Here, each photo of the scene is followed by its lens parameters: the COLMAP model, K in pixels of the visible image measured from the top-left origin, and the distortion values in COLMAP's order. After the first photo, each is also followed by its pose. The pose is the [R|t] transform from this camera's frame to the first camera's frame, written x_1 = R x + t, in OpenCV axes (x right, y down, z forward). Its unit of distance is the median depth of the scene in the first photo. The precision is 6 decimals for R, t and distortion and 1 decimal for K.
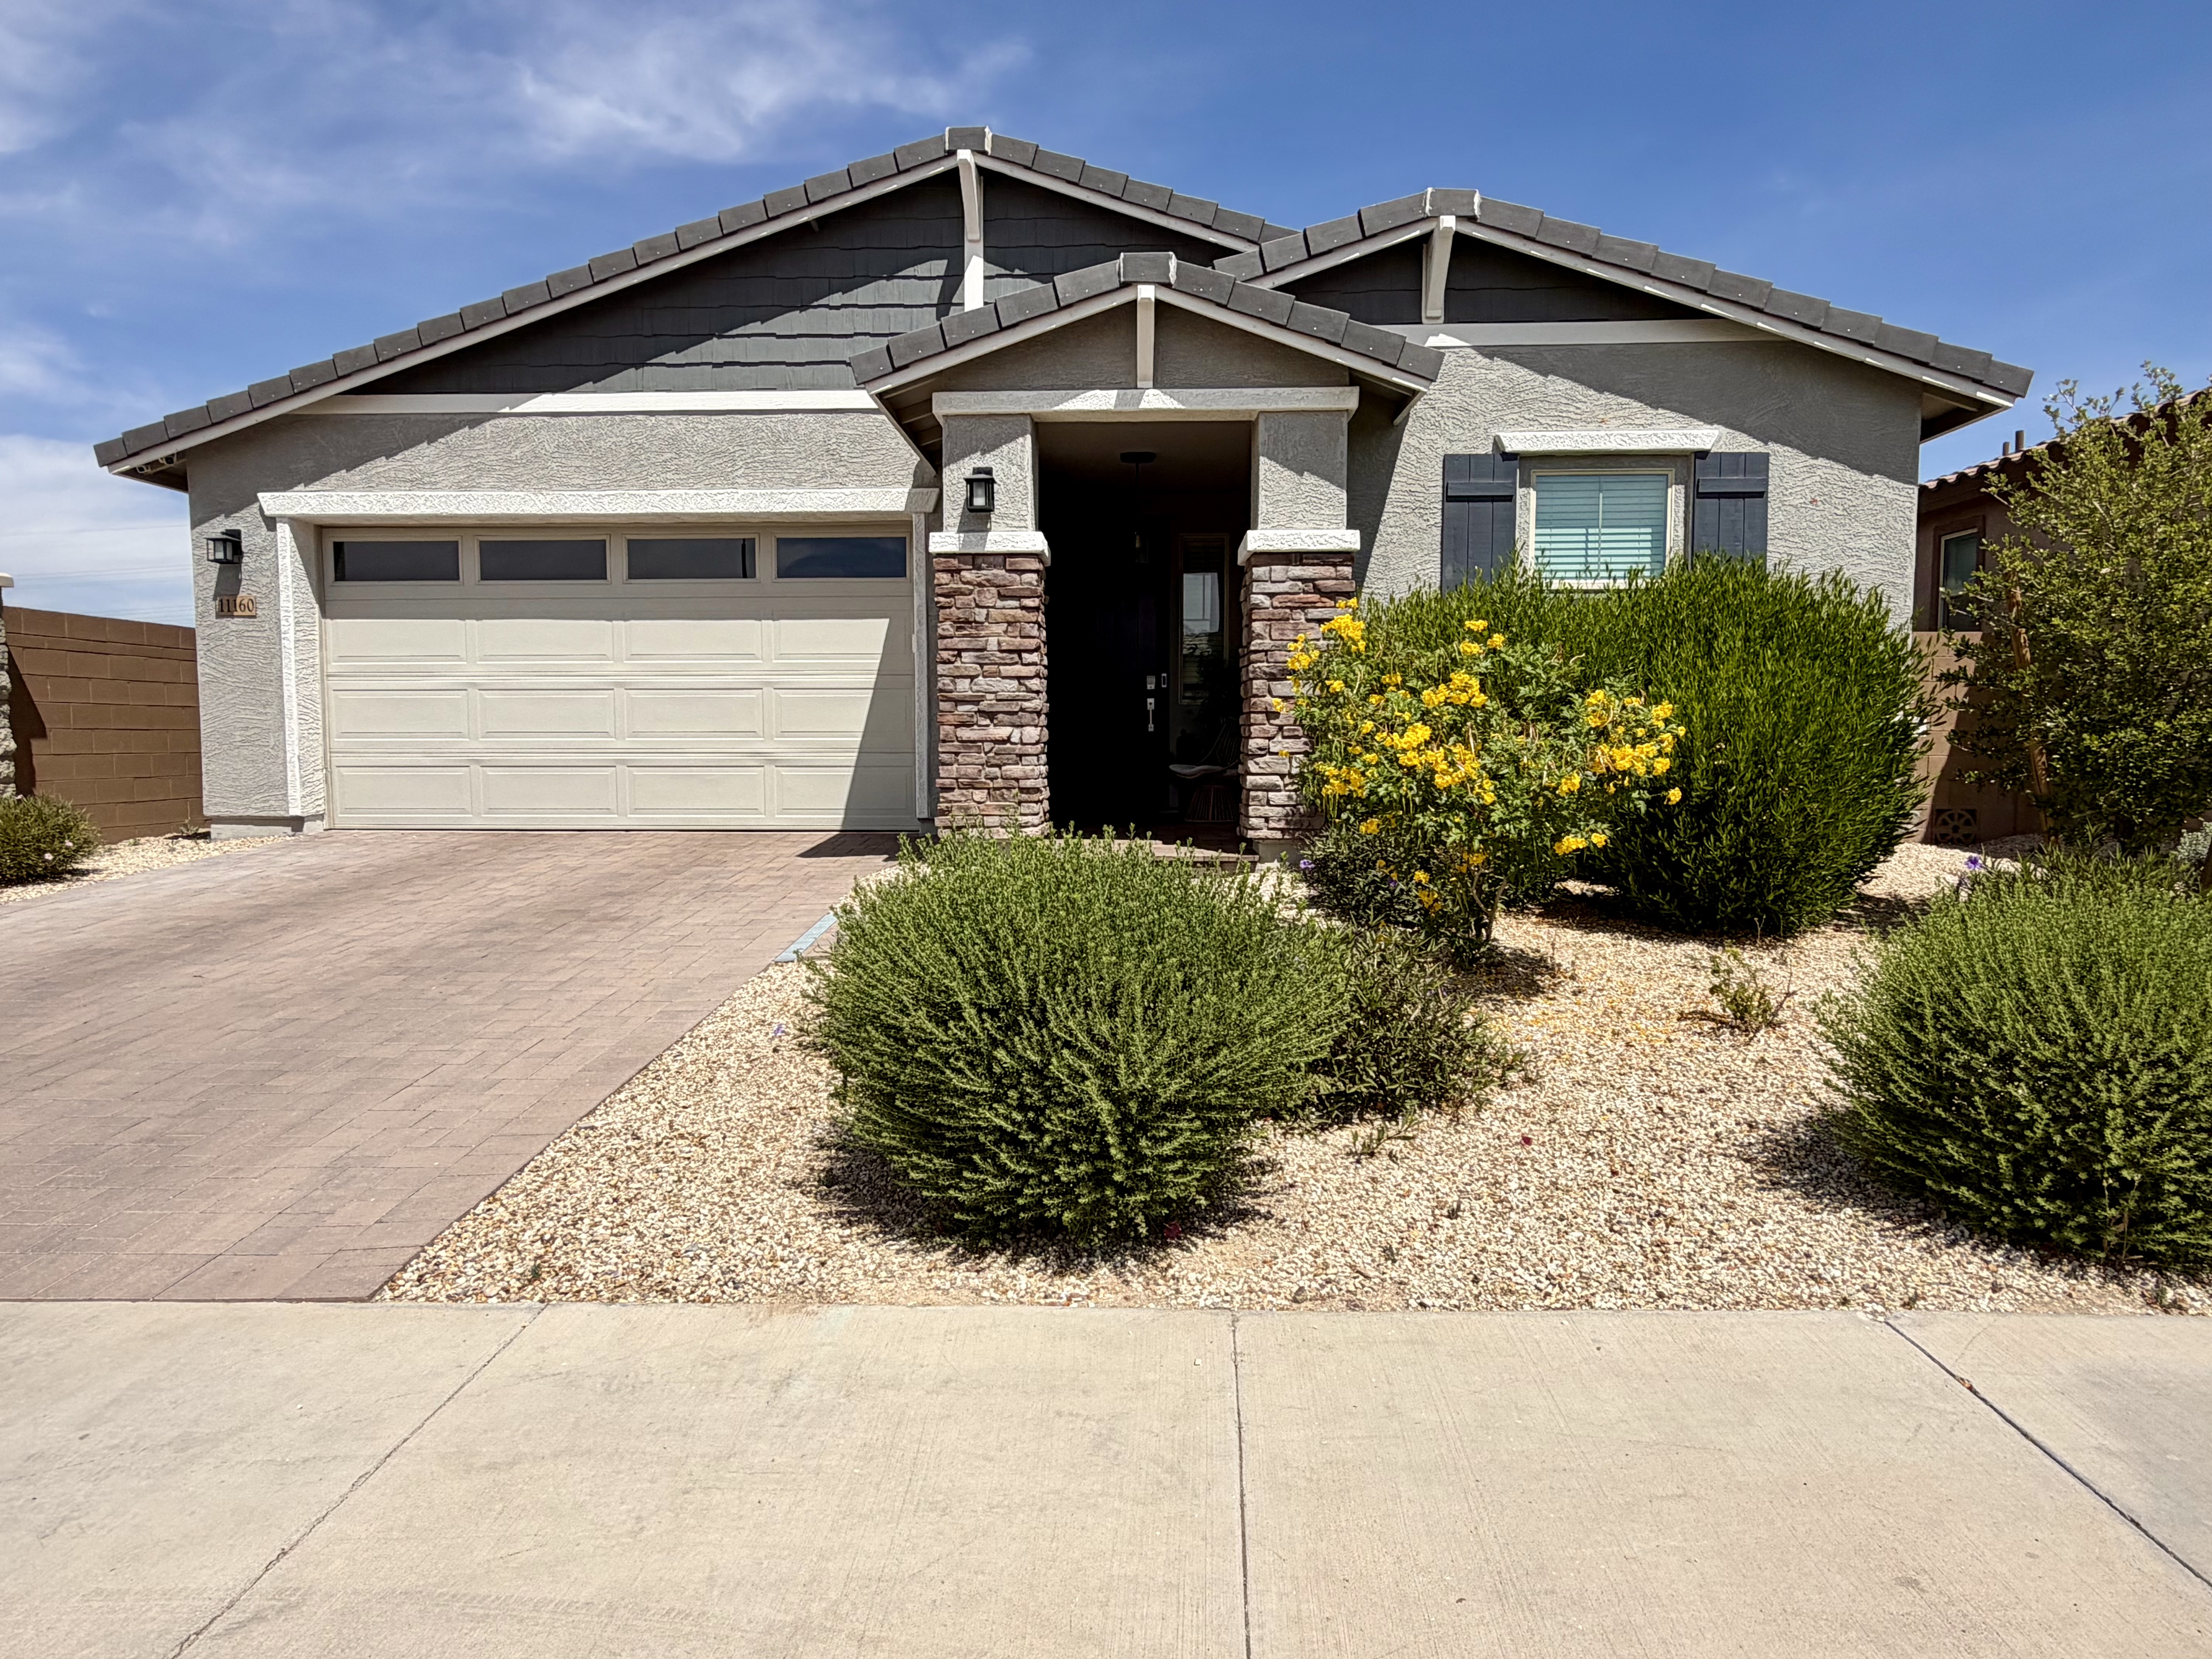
lens RADIAL K [[1326.0, 0, 1102.9], [0, 1326.0, 828.0], [0, 0, 1]] dist [-0.002286, 0.001554]
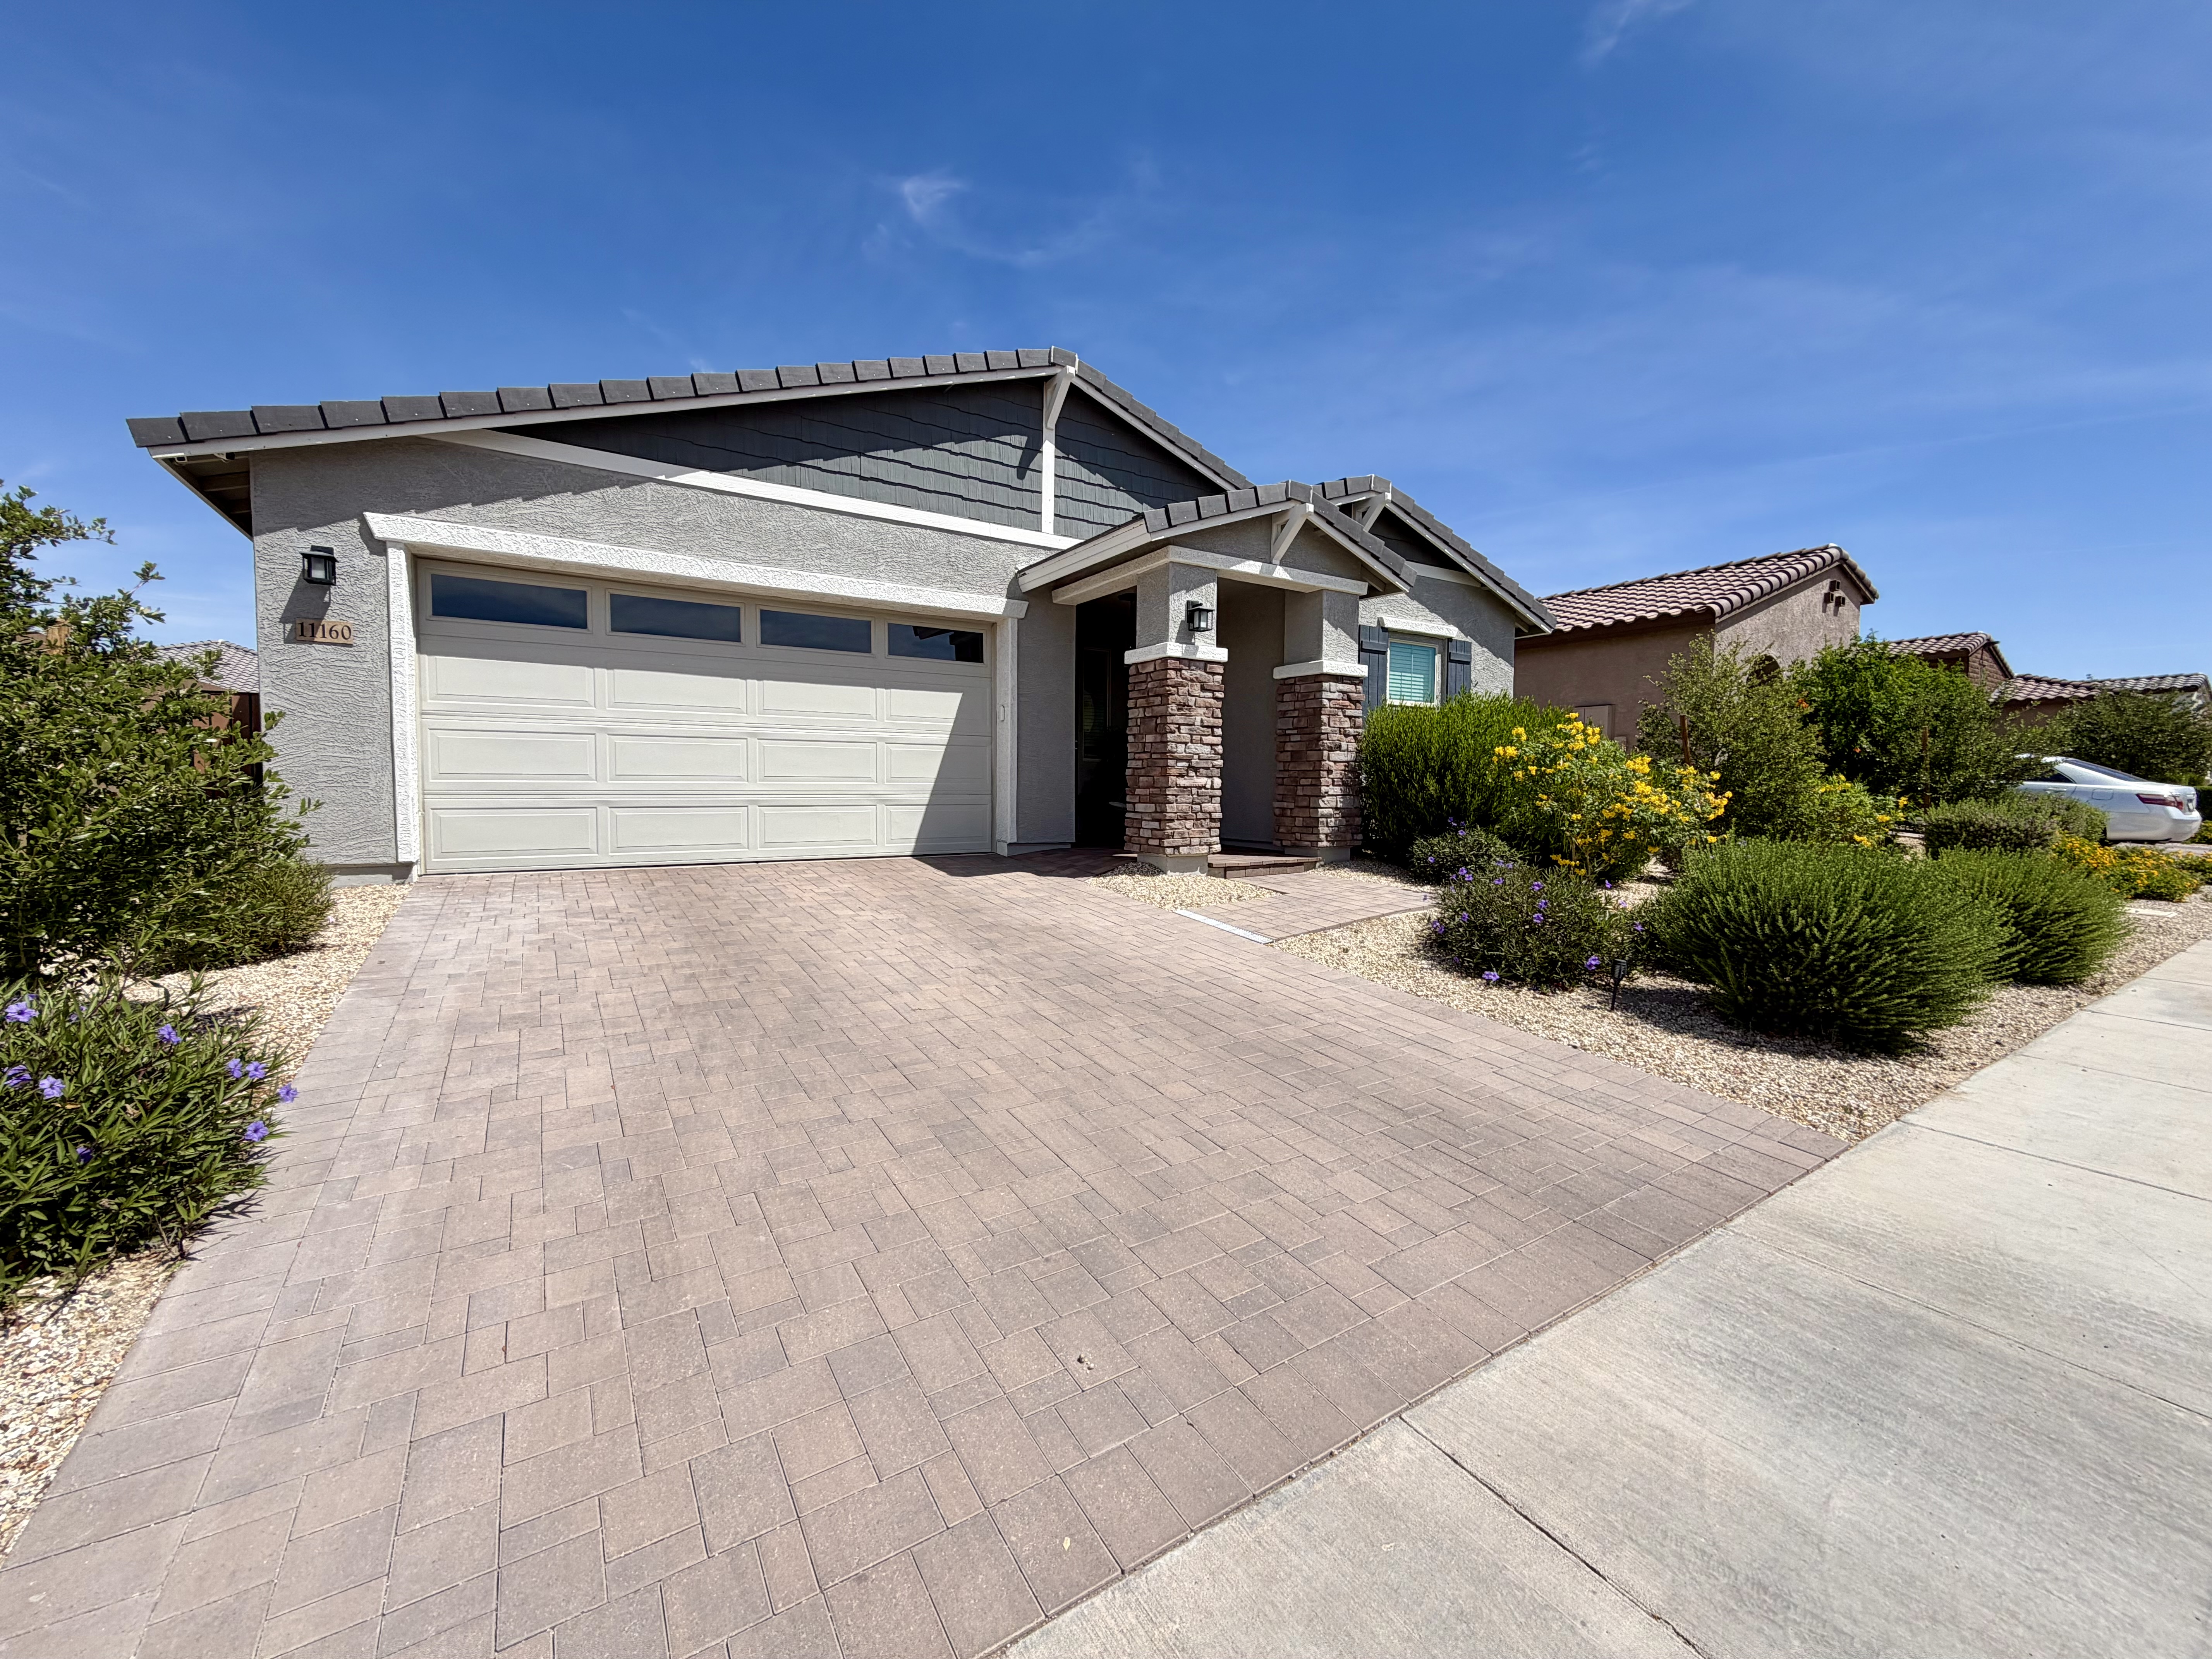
lens RADIAL K [[893.0, 0, 1104.3], [0, 893.0, 830.5], [0, 0, 1]] dist [-0.002386, -0.000069]
pose [[0.808520, -0.024884, 0.587943, -0.726421], [0.032461, 0.999470, -0.002339, -0.017847], [-0.587573, 0.020977, 0.808899, 0.251883]]
